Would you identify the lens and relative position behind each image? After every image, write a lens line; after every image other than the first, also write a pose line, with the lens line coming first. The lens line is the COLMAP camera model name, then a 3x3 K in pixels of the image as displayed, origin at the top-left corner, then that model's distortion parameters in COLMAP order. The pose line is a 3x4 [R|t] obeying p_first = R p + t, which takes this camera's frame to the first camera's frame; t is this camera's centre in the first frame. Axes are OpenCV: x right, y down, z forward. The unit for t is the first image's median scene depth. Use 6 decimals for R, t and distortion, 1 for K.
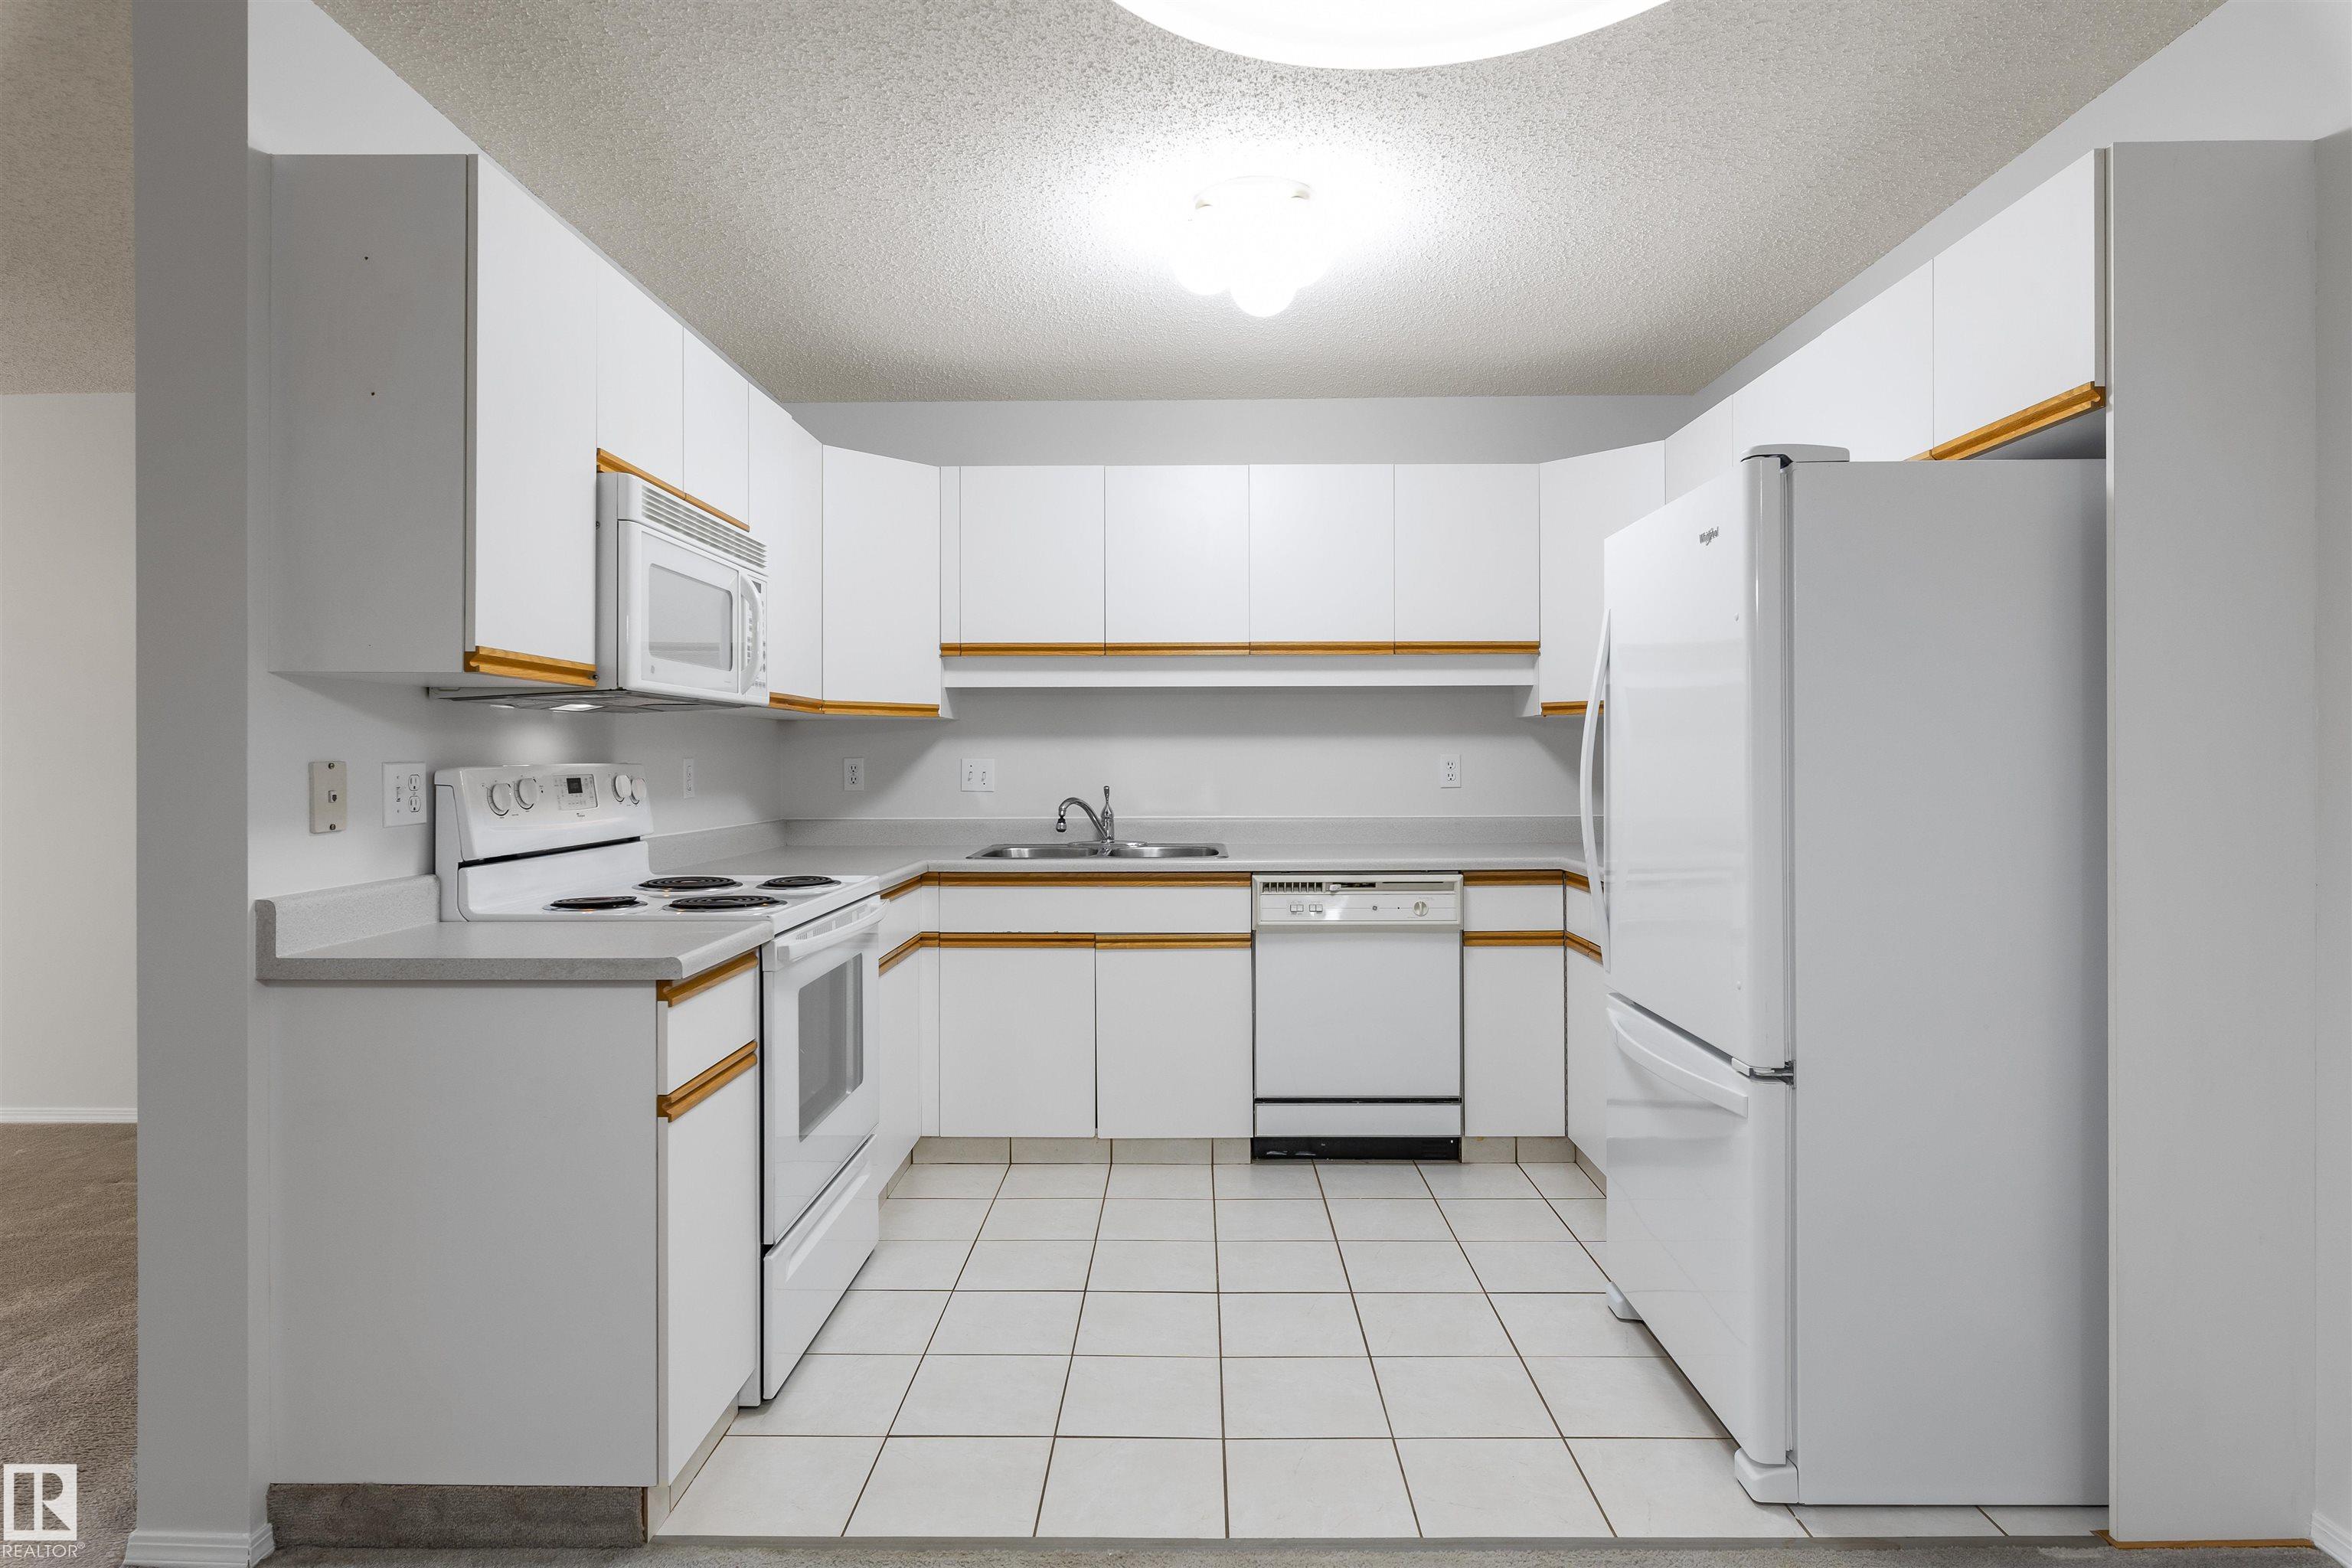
lens RADIAL K [[1251.5, 0, 1177.0], [0, 1251.5, 755.0], [0, 0, 1]] dist [-0.002167, -0.001039]
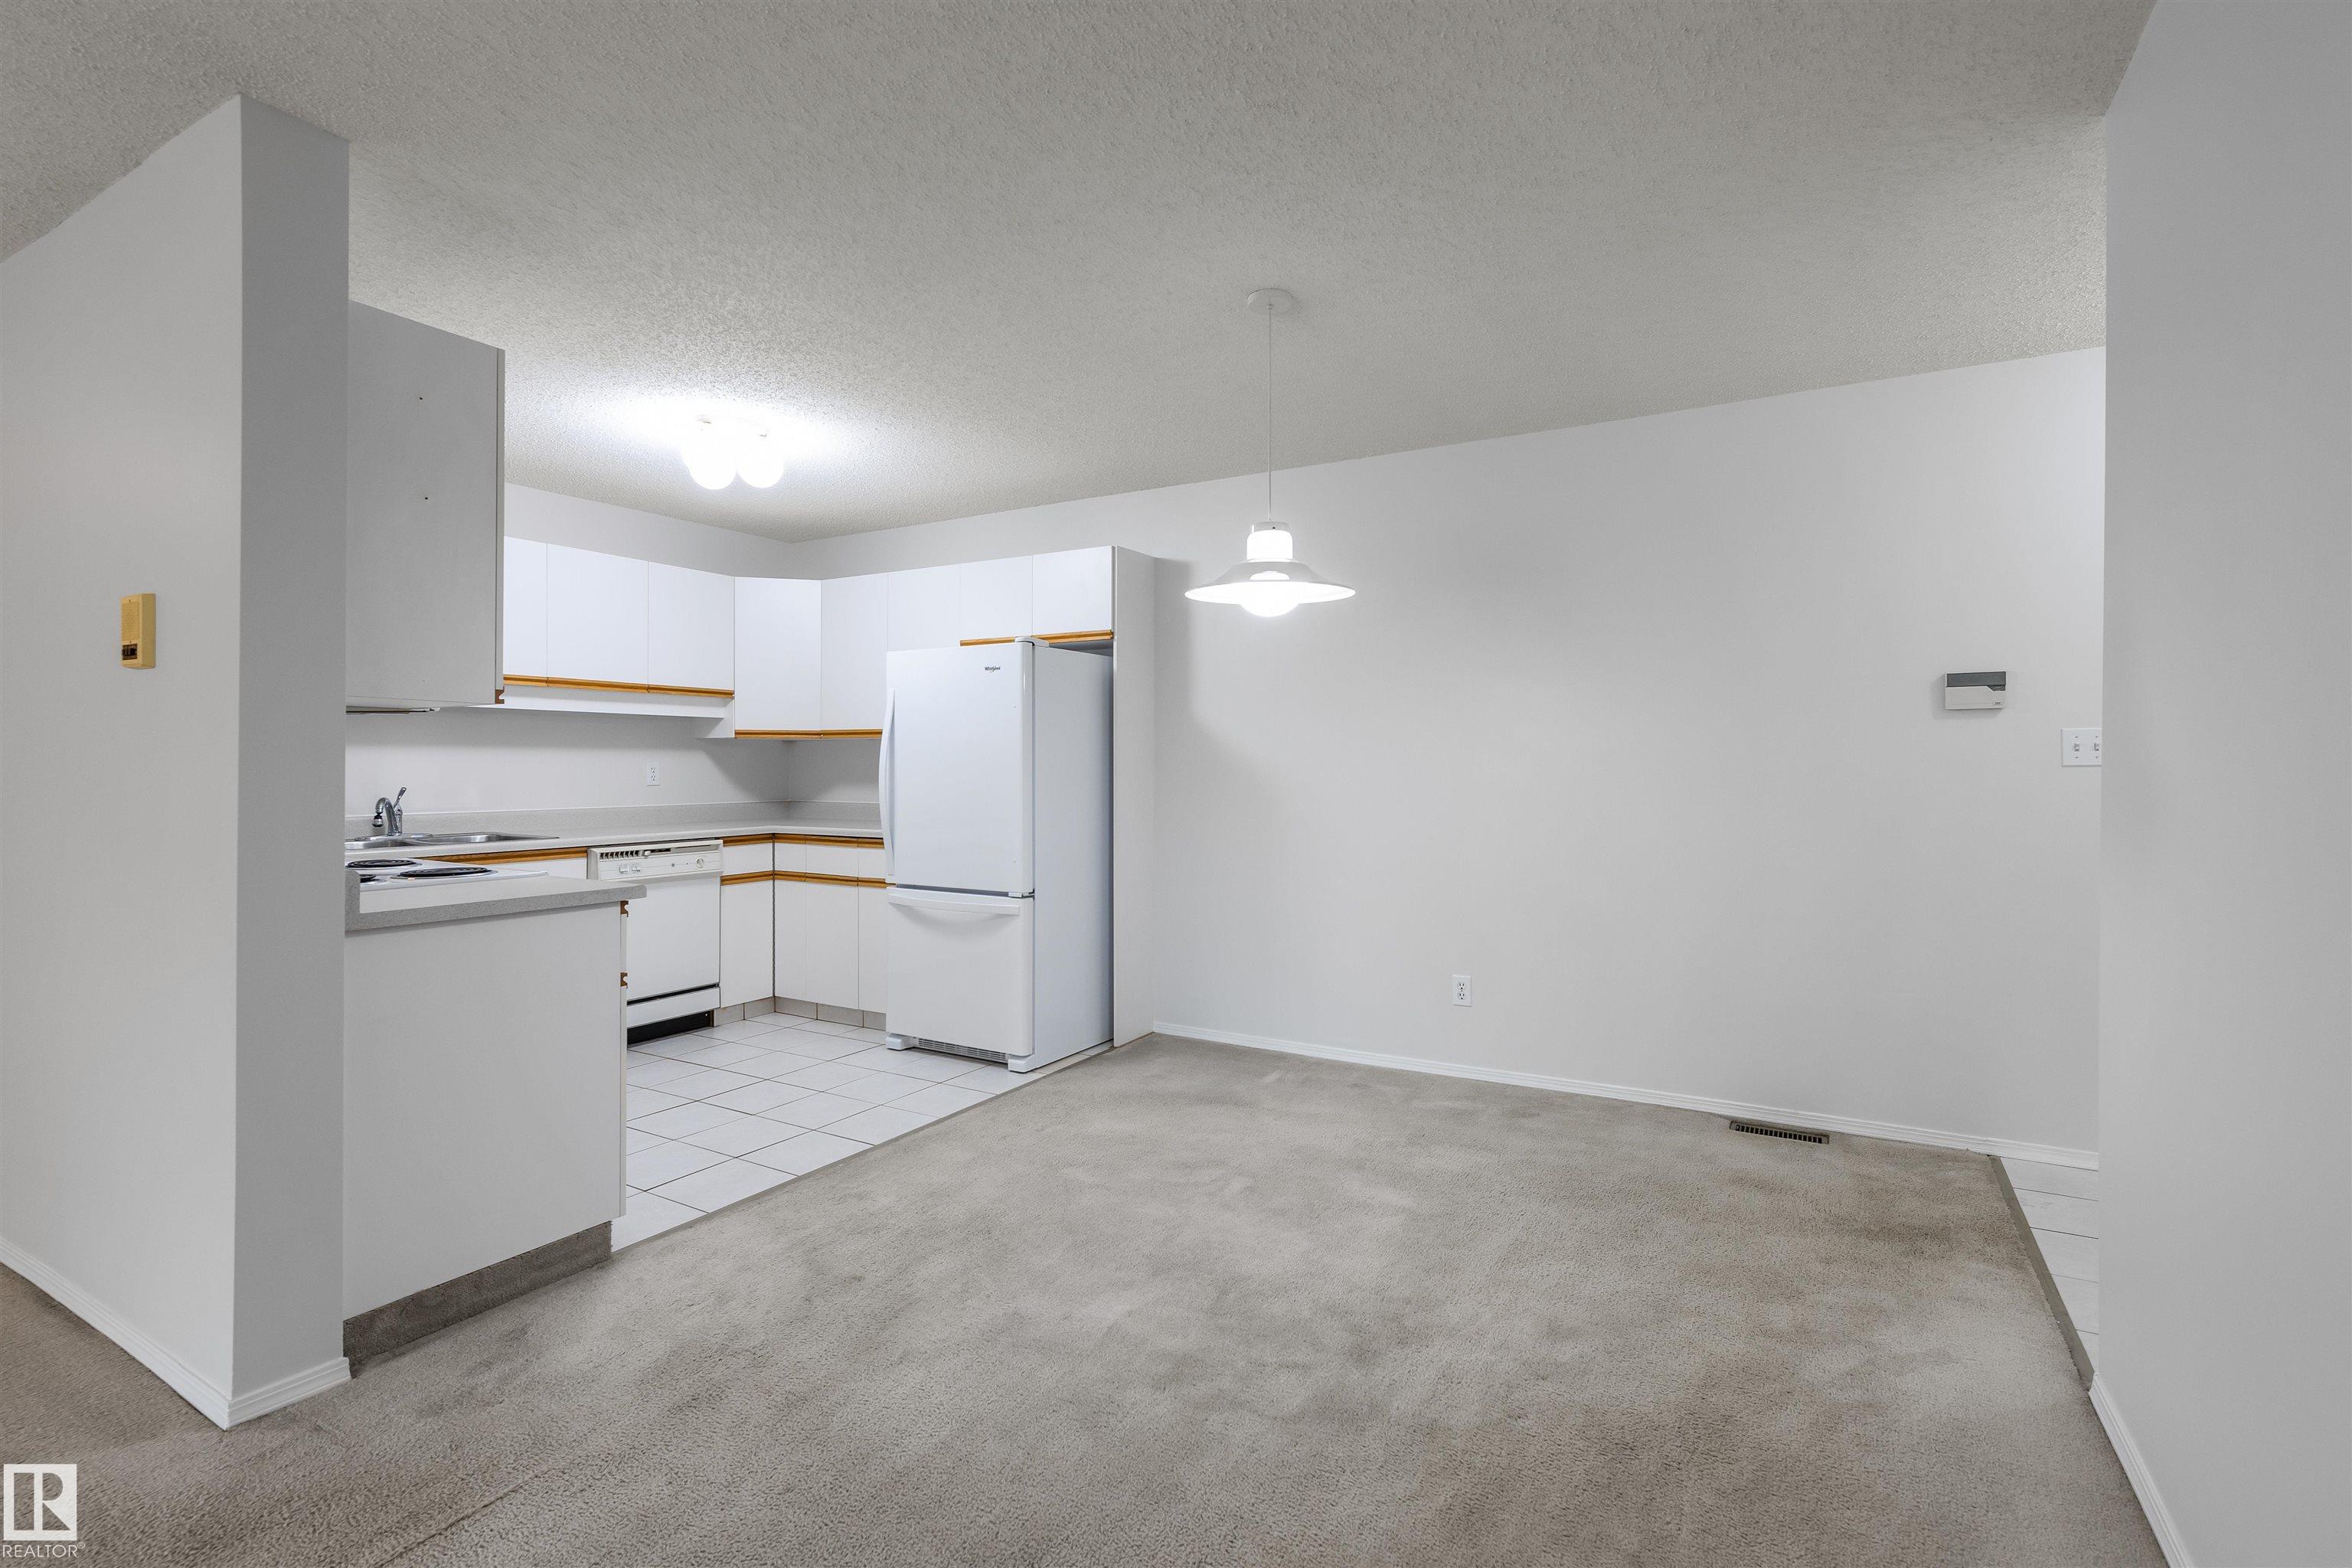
lens RADIAL K [[1079.7, 0, 1174.4], [0, 1079.7, 759.1], [0, 0, 1]] dist [0.000406, 0.000109]
pose [[0.495813, 0.009409, 0.868378, -0.664667], [-0.005834, 0.999955, -0.007503, 0.001768], [-0.868410, -0.001346, 0.495845, -0.160227]]
